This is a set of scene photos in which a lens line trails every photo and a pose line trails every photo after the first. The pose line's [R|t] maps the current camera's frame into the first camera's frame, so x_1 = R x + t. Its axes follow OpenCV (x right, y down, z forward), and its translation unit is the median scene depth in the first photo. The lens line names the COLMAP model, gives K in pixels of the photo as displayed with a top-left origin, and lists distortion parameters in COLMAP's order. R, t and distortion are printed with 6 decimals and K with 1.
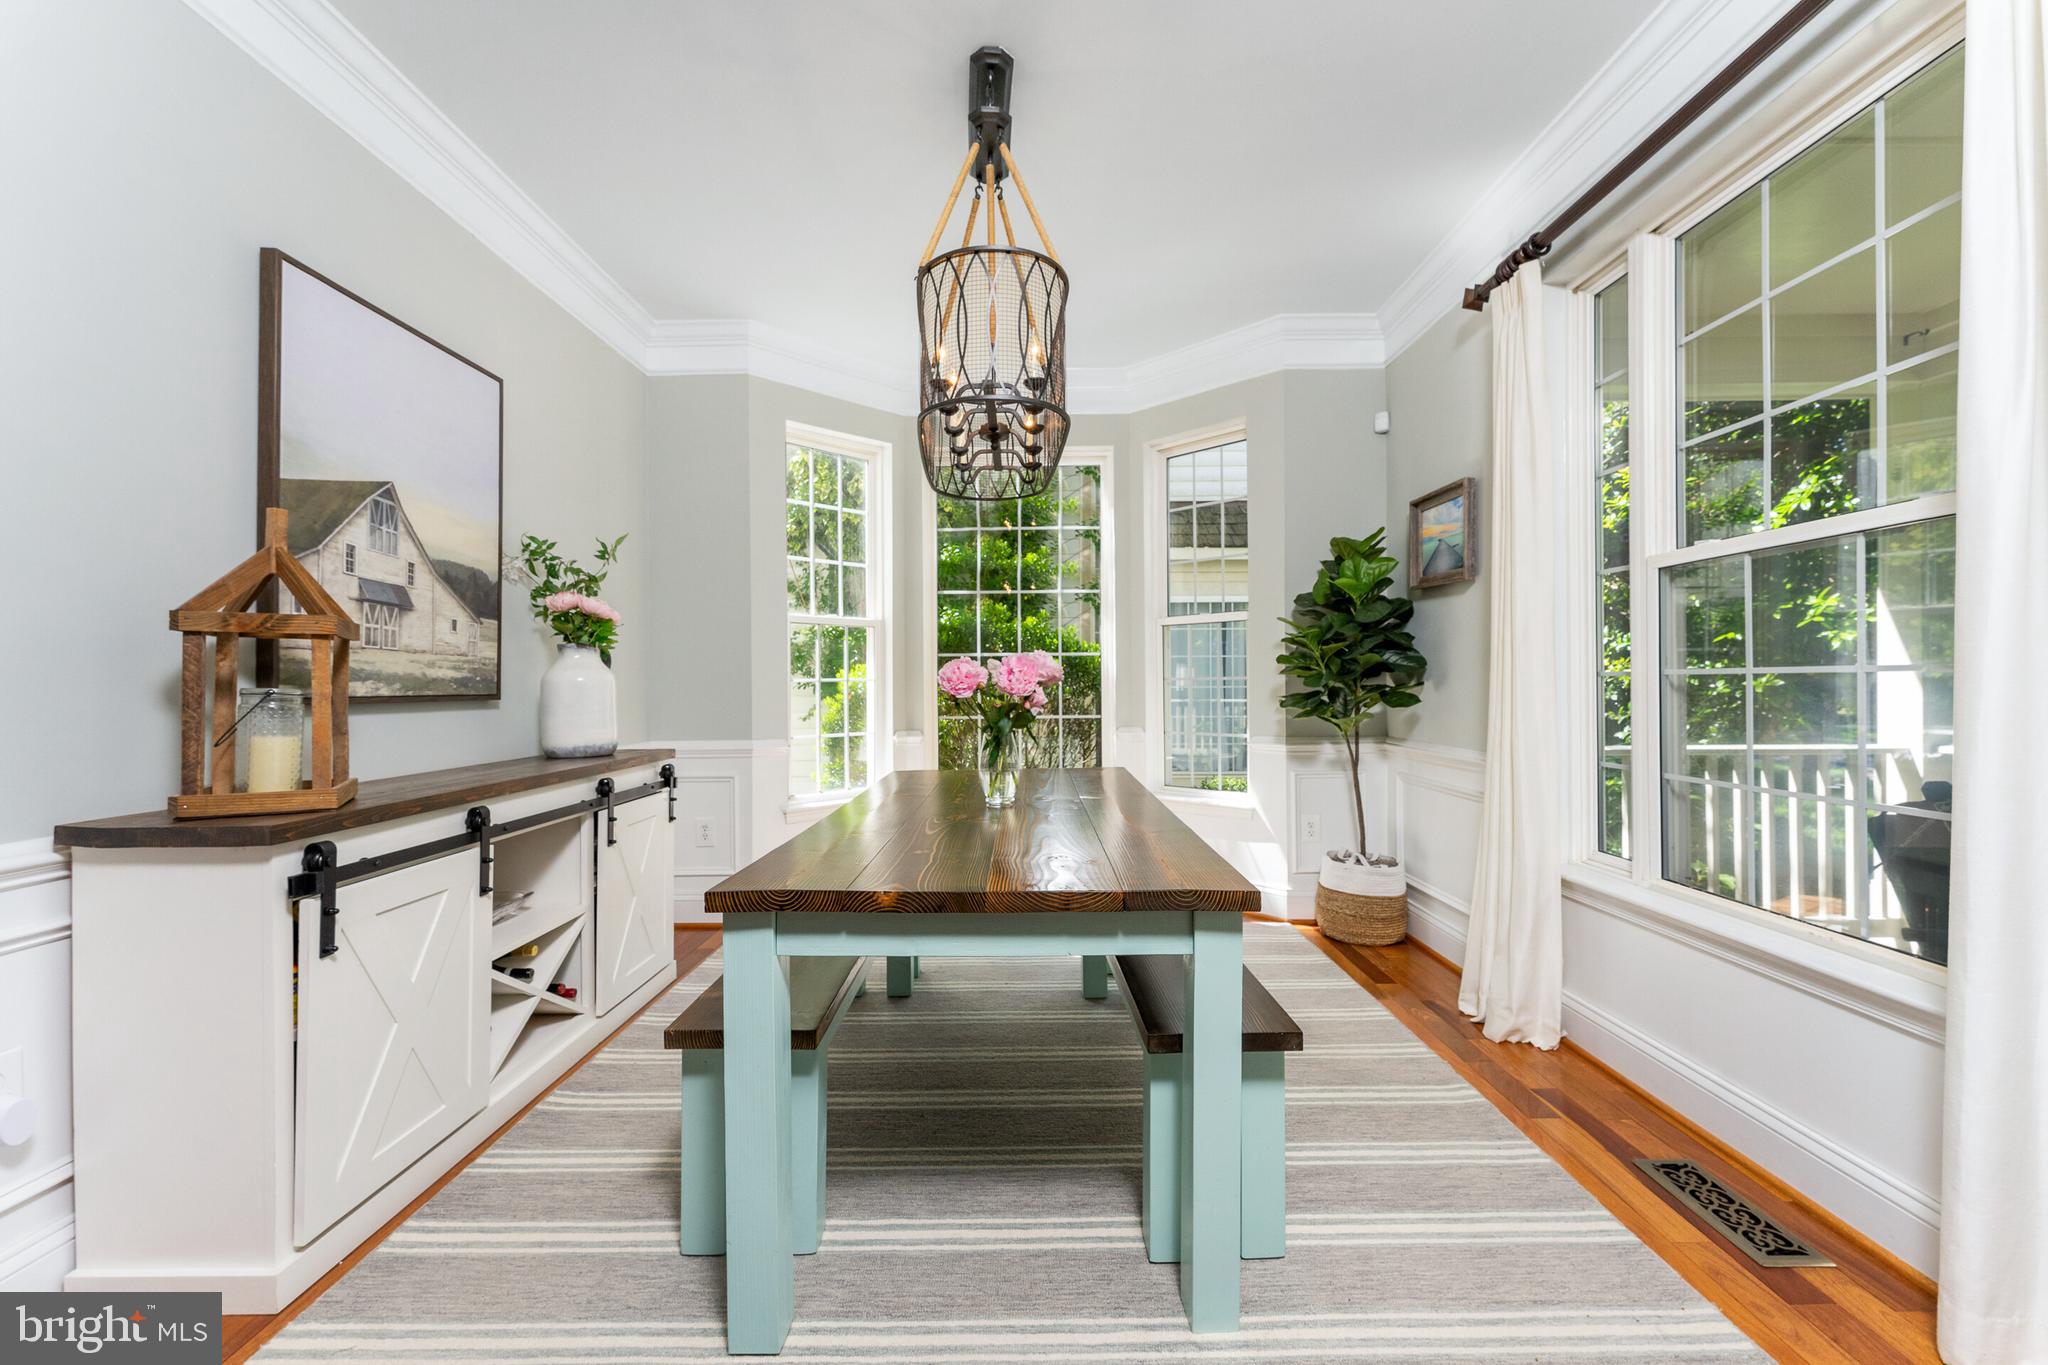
lens RADIAL K [[829.2, 0, 1032.5], [0, 829.2, 682.4], [0, 0, 1]] dist [-0.000016, 0.000583]
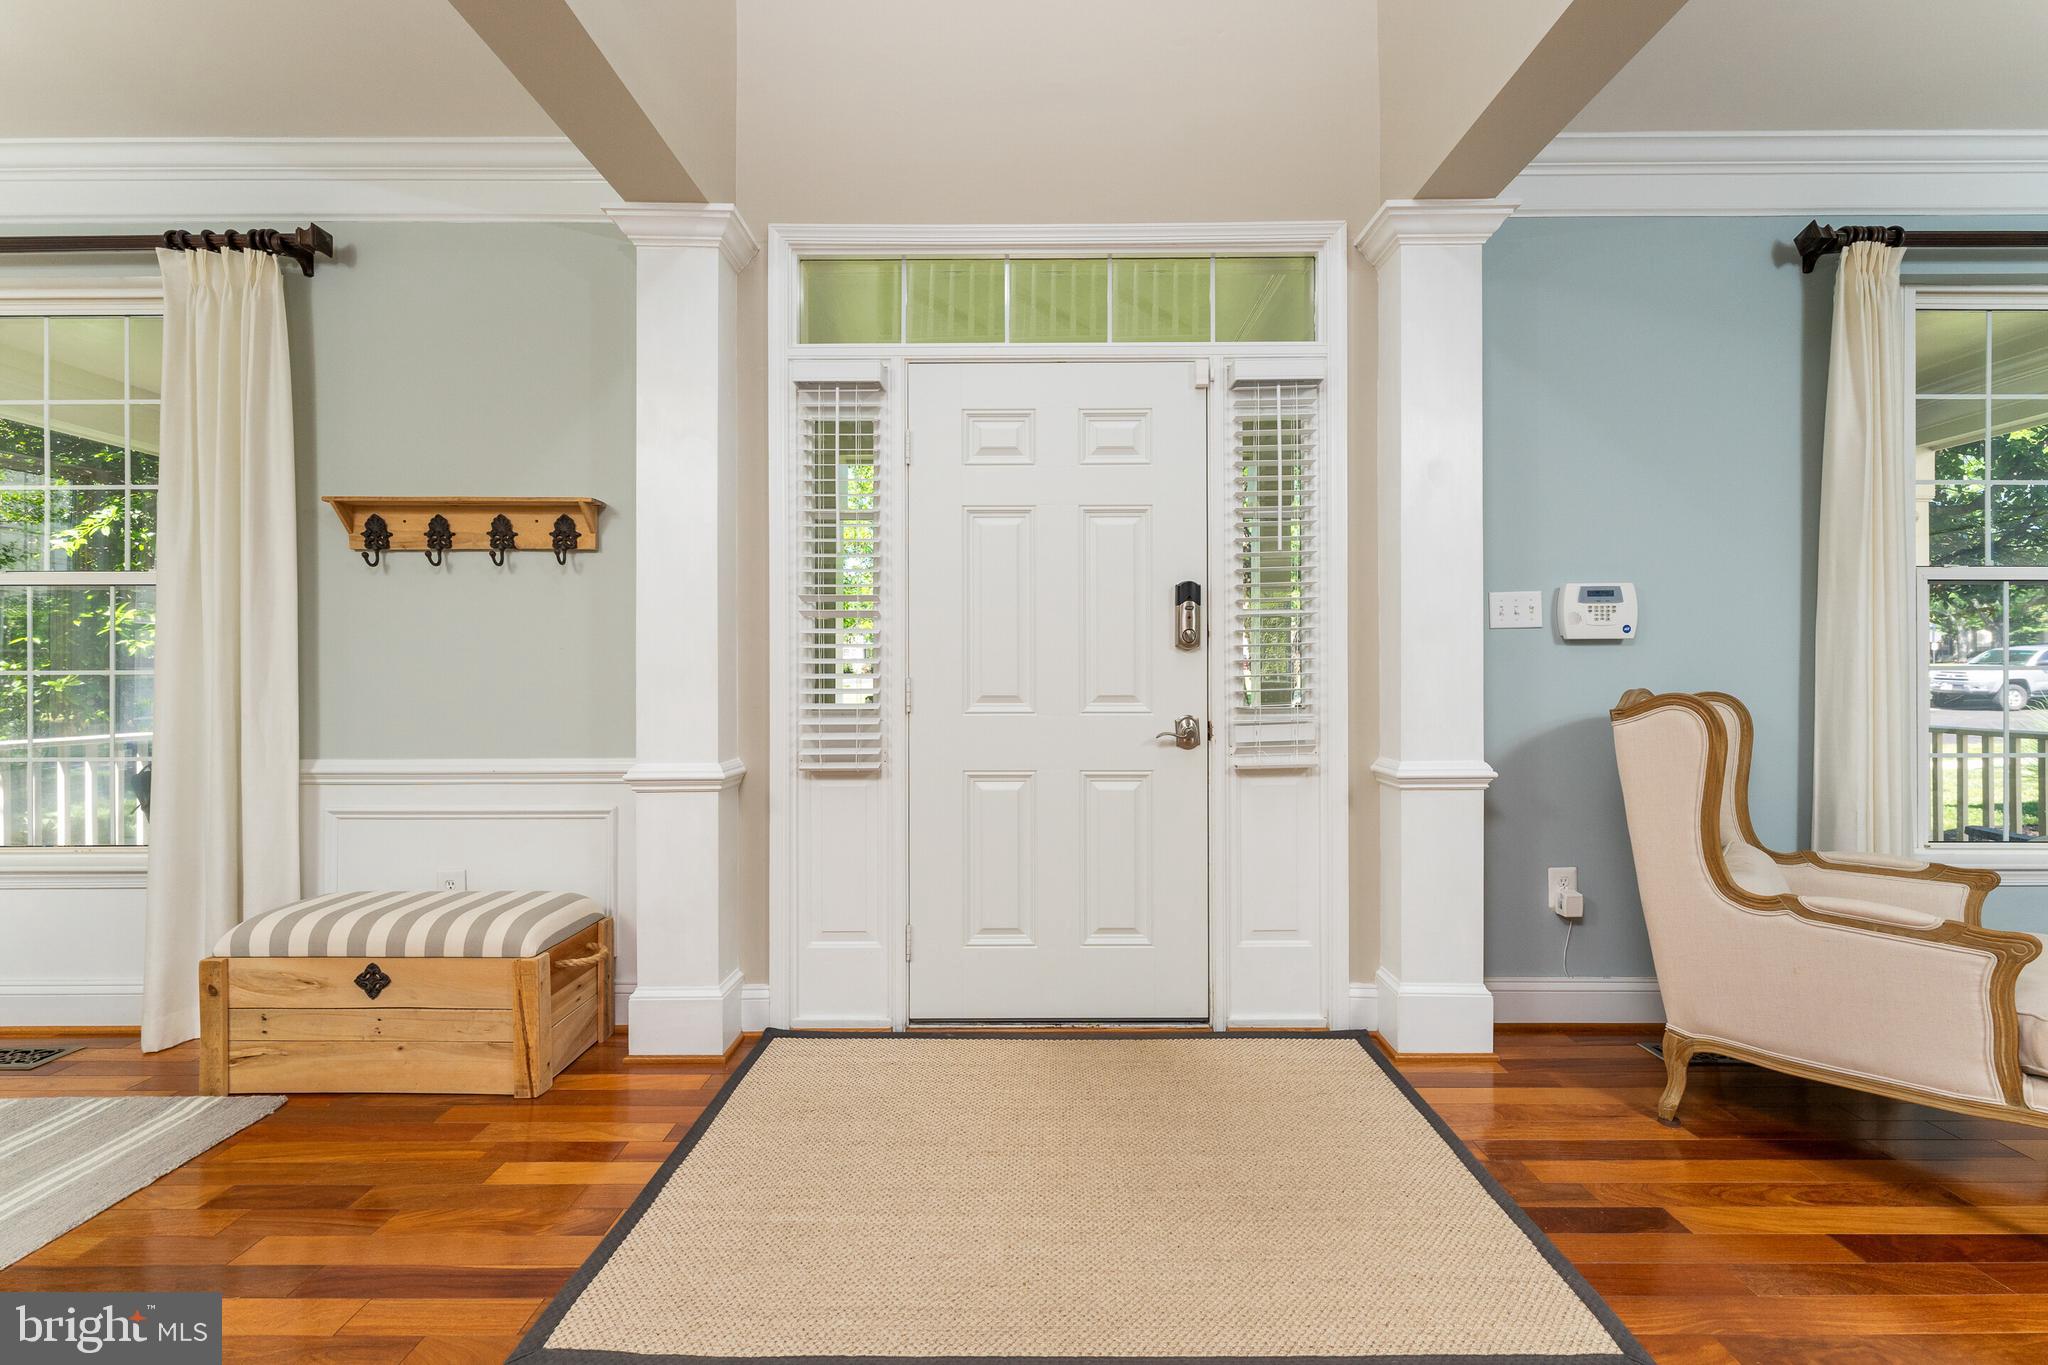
lens RADIAL K [[829.2, 0, 1030.2], [0, 829.2, 678.5], [0, 0, 1]] dist [-0.000016, 0.000583]
pose [[0.001909, 0.006925, 0.999974, -0.234769], [0.001624, 0.999975, -0.006928, 0.004573], [-0.999997, 0.001637, 0.001897, -0.306441]]
